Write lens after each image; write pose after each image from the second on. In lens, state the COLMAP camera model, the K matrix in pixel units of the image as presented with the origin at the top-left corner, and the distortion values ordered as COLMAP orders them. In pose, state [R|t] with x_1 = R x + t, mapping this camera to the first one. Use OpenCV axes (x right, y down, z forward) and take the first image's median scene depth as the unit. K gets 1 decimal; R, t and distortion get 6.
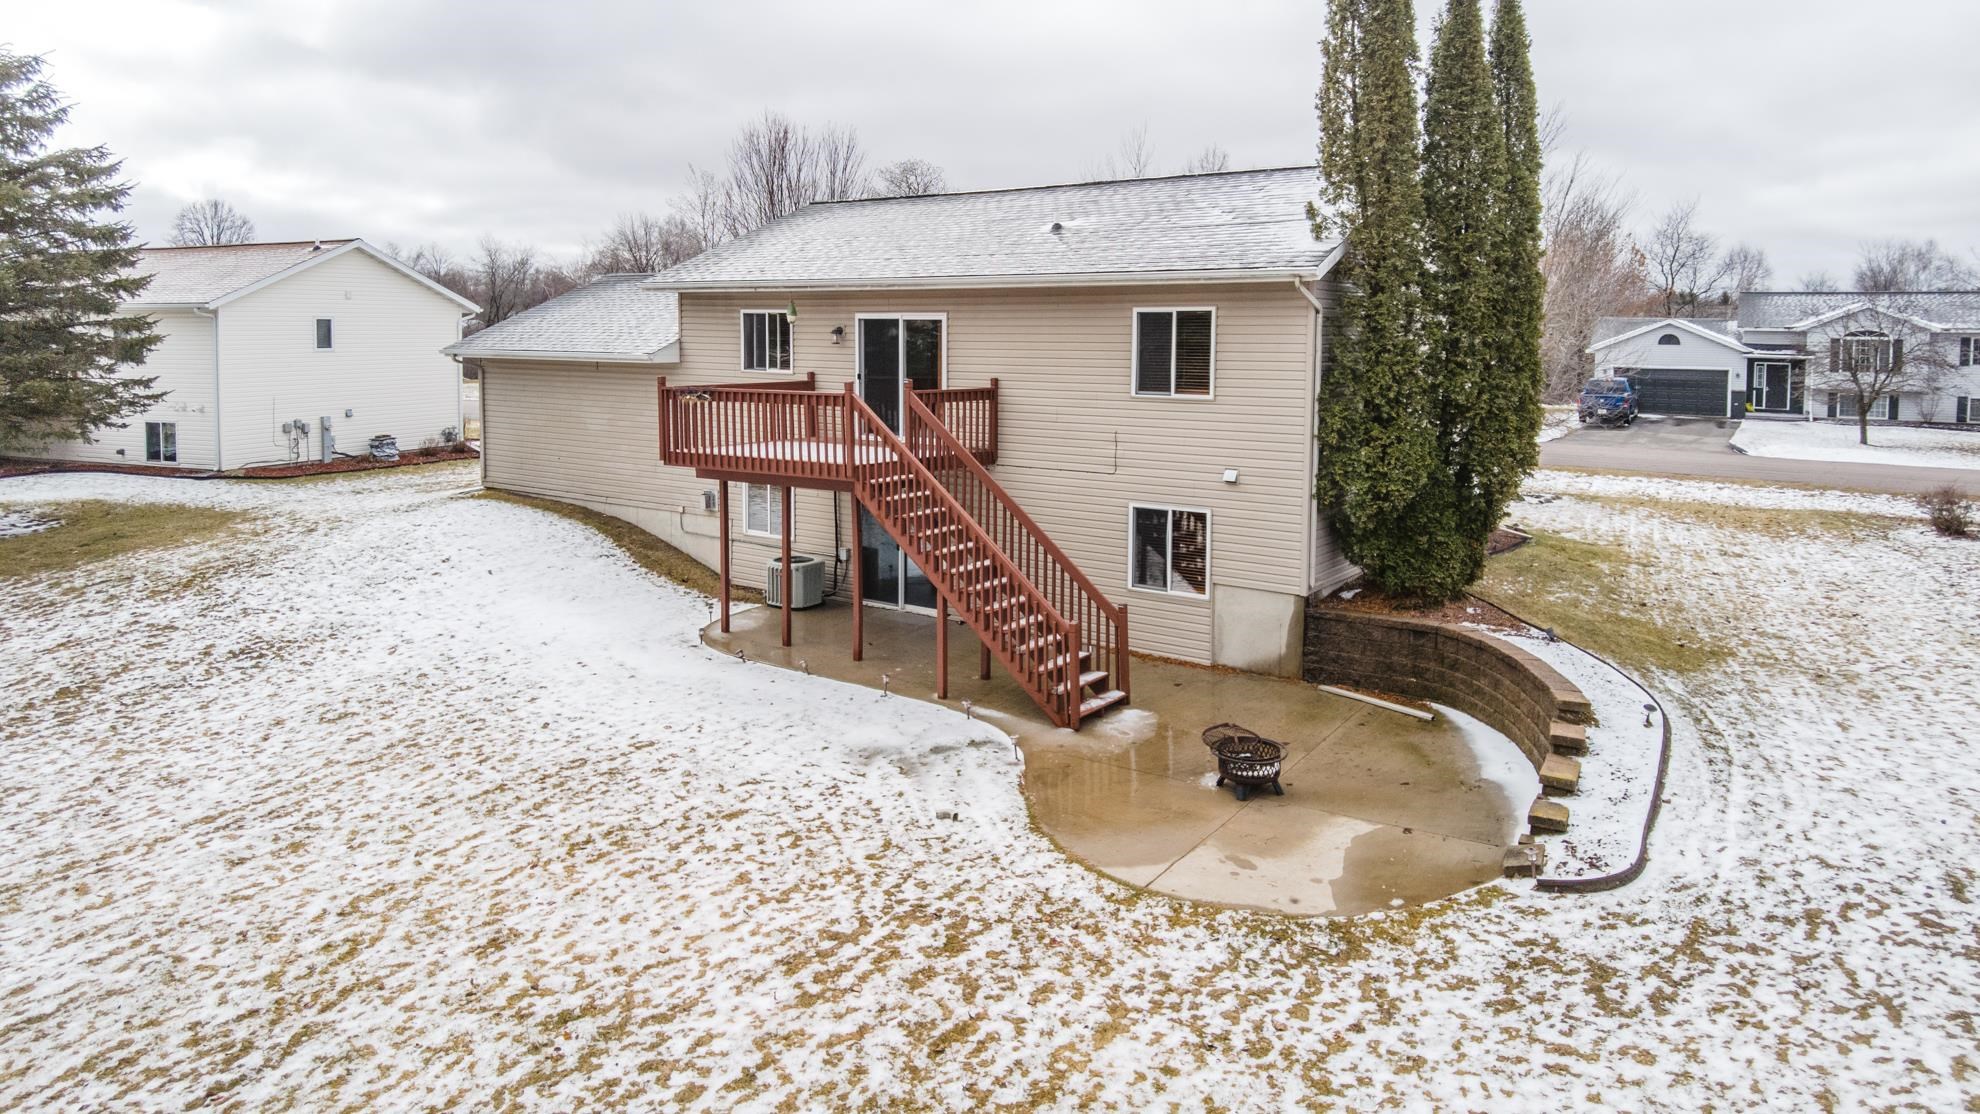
lens RADIAL K [[1462.9, 0, 990.9], [0, 1462.9, 458.7], [0, 0, 1]] dist [-0.007118, -0.051044]
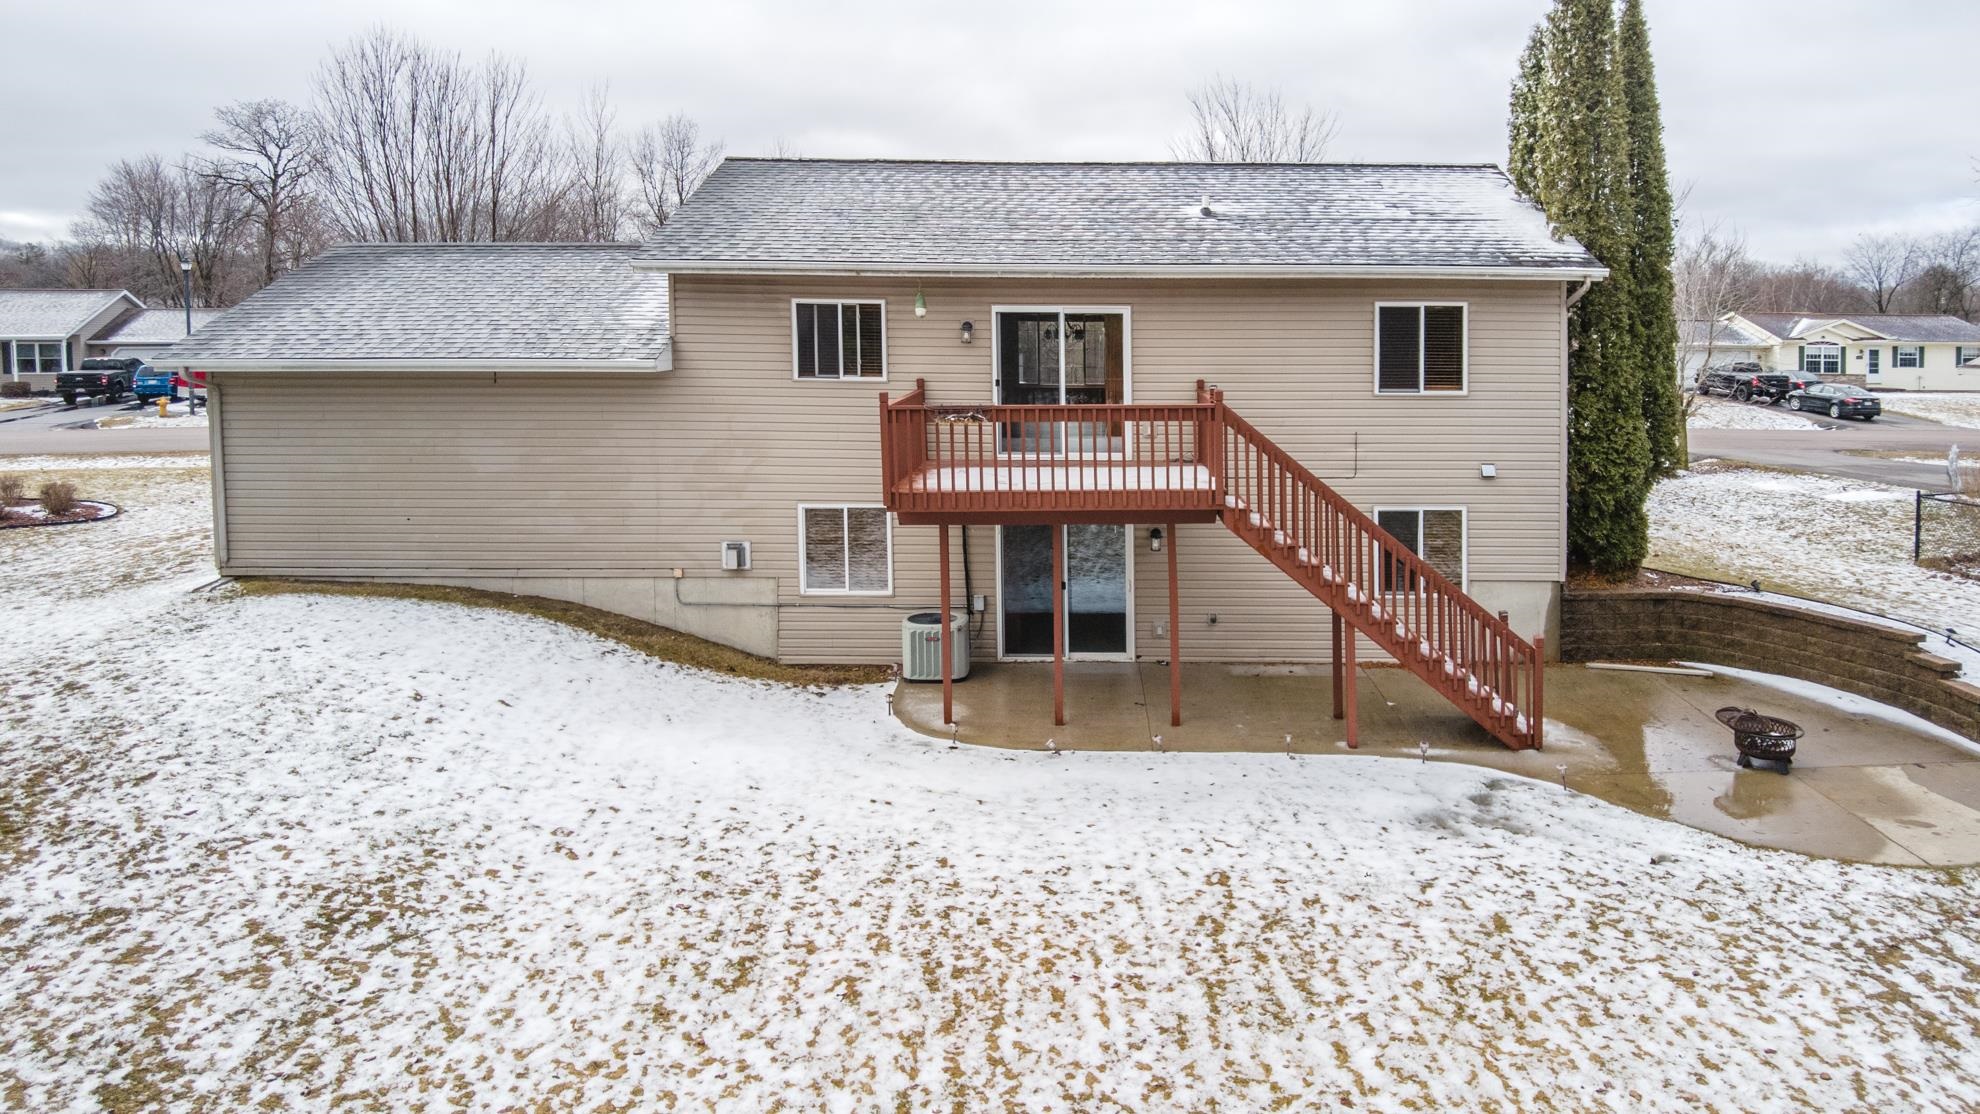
lens RADIAL K [[1462.9, 0, 990.9], [0, 1462.9, 458.7], [0, 0, 1]] dist [-0.007118, -0.051044]
pose [[0.753688, -0.063296, 0.654177, -0.712813], [0.056963, 0.997897, 0.030925, -0.045043], [-0.654759, 0.013956, 0.755709, 0.444561]]
